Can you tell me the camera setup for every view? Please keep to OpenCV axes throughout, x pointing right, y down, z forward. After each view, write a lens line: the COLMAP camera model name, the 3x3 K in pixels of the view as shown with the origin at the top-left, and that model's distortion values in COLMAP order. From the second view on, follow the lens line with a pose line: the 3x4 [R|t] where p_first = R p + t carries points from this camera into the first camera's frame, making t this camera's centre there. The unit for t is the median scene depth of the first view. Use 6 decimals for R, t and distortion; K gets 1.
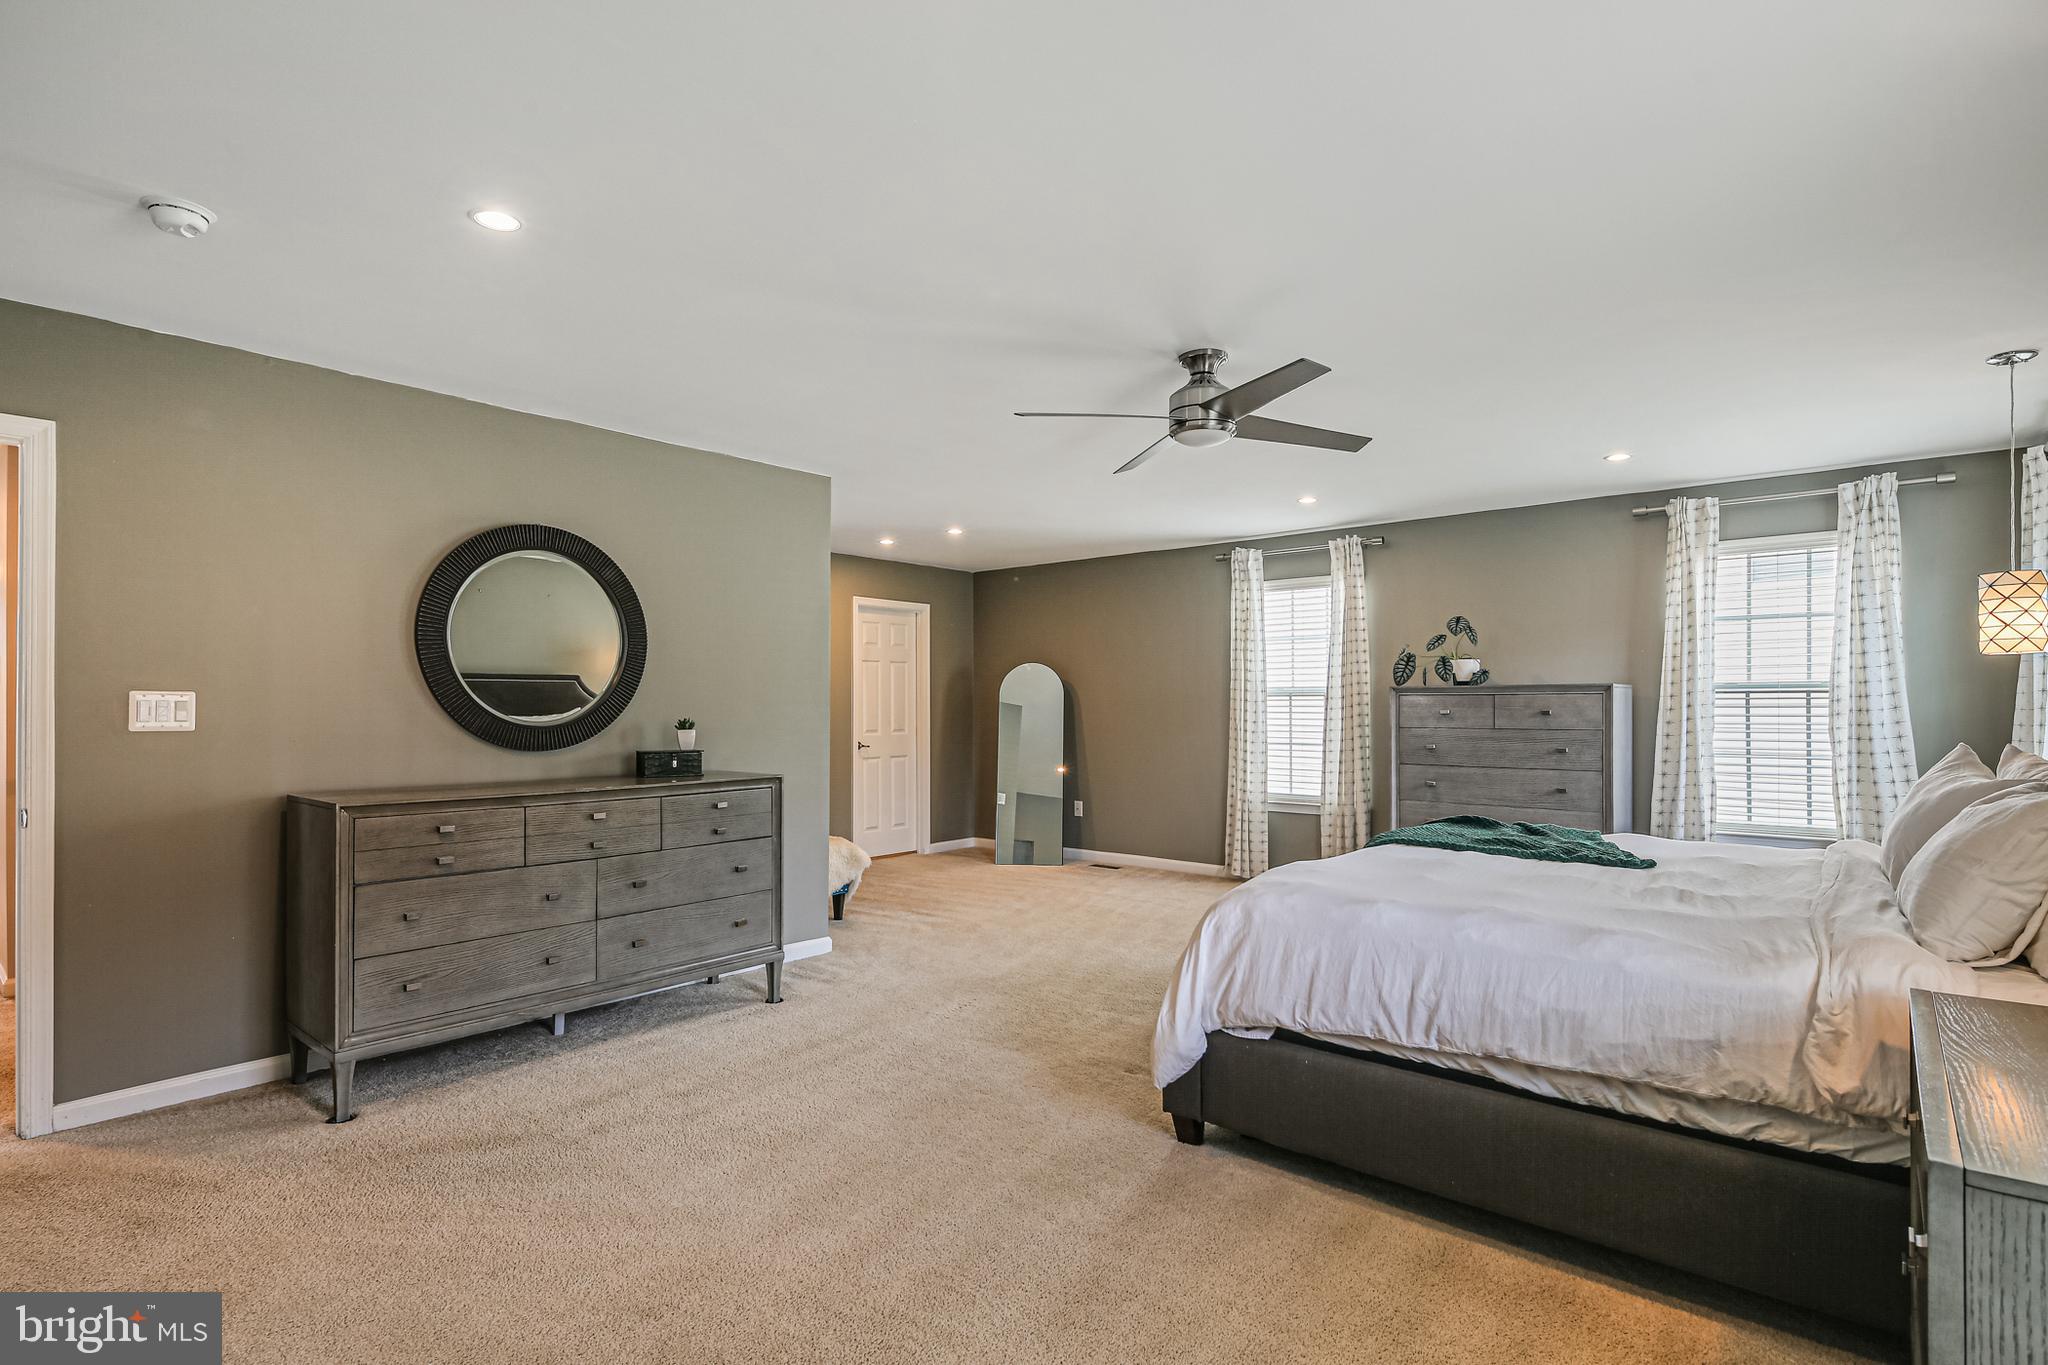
lens RADIAL K [[1011.9, 0, 1021.8], [0, 1011.9, 701.7], [0, 0, 1]] dist [0.001608, -0.001764]
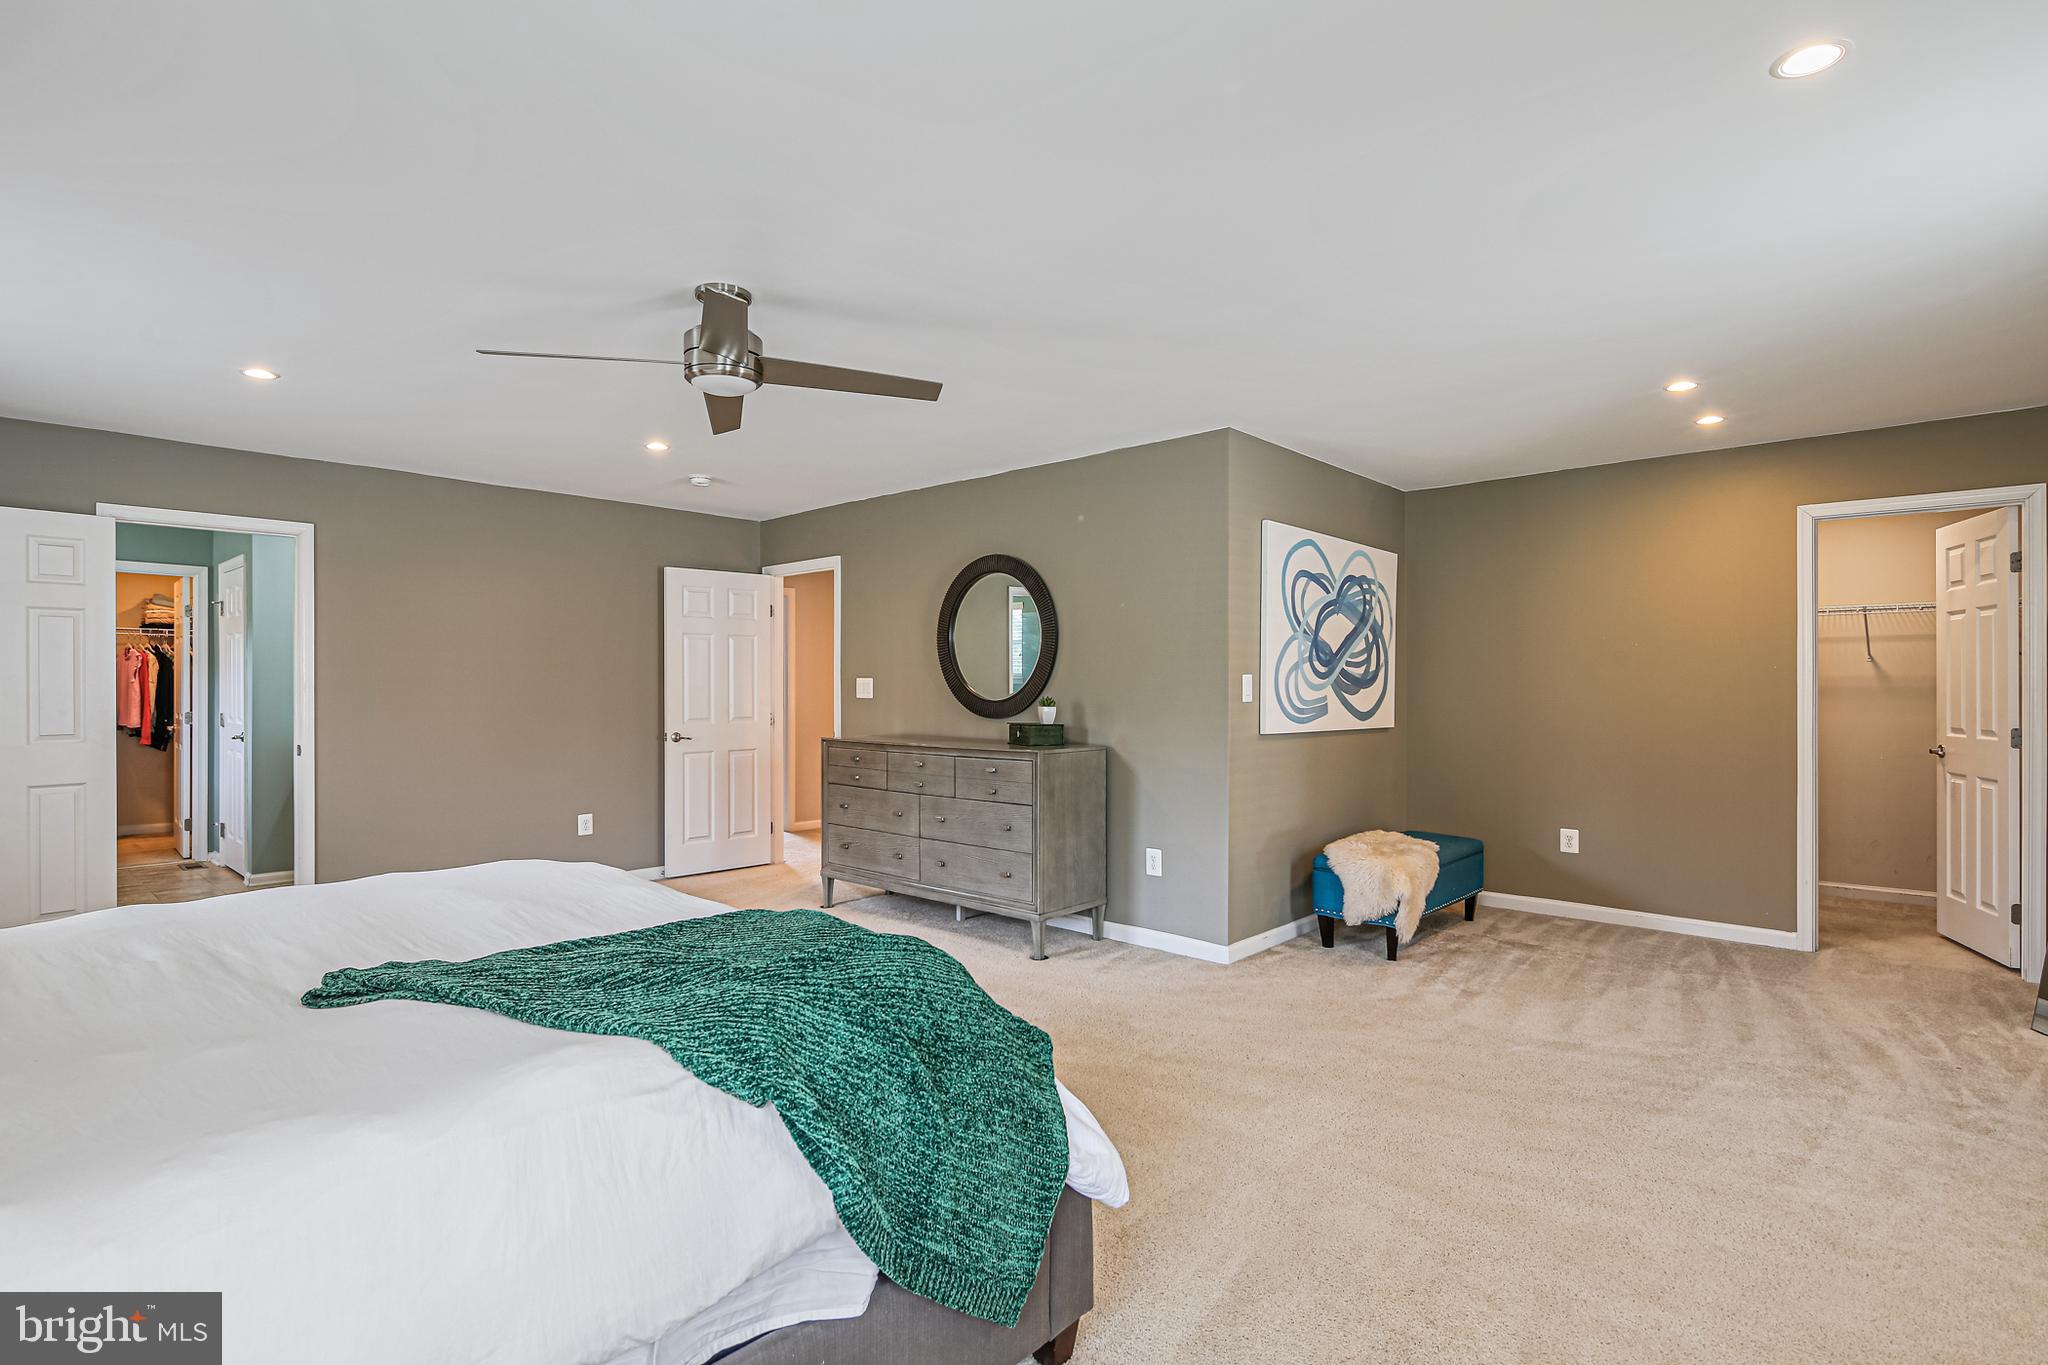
lens RADIAL K [[1011.9, 0, 1030.3], [0, 1011.9, 681.6], [0, 0, 1]] dist [0.001608, -0.001764]
pose [[-0.032610, 0.004929, -0.999456, 0.950231], [0.005120, 0.999976, 0.004764, -0.008152], [0.999455, -0.004962, -0.032634, 1.157761]]
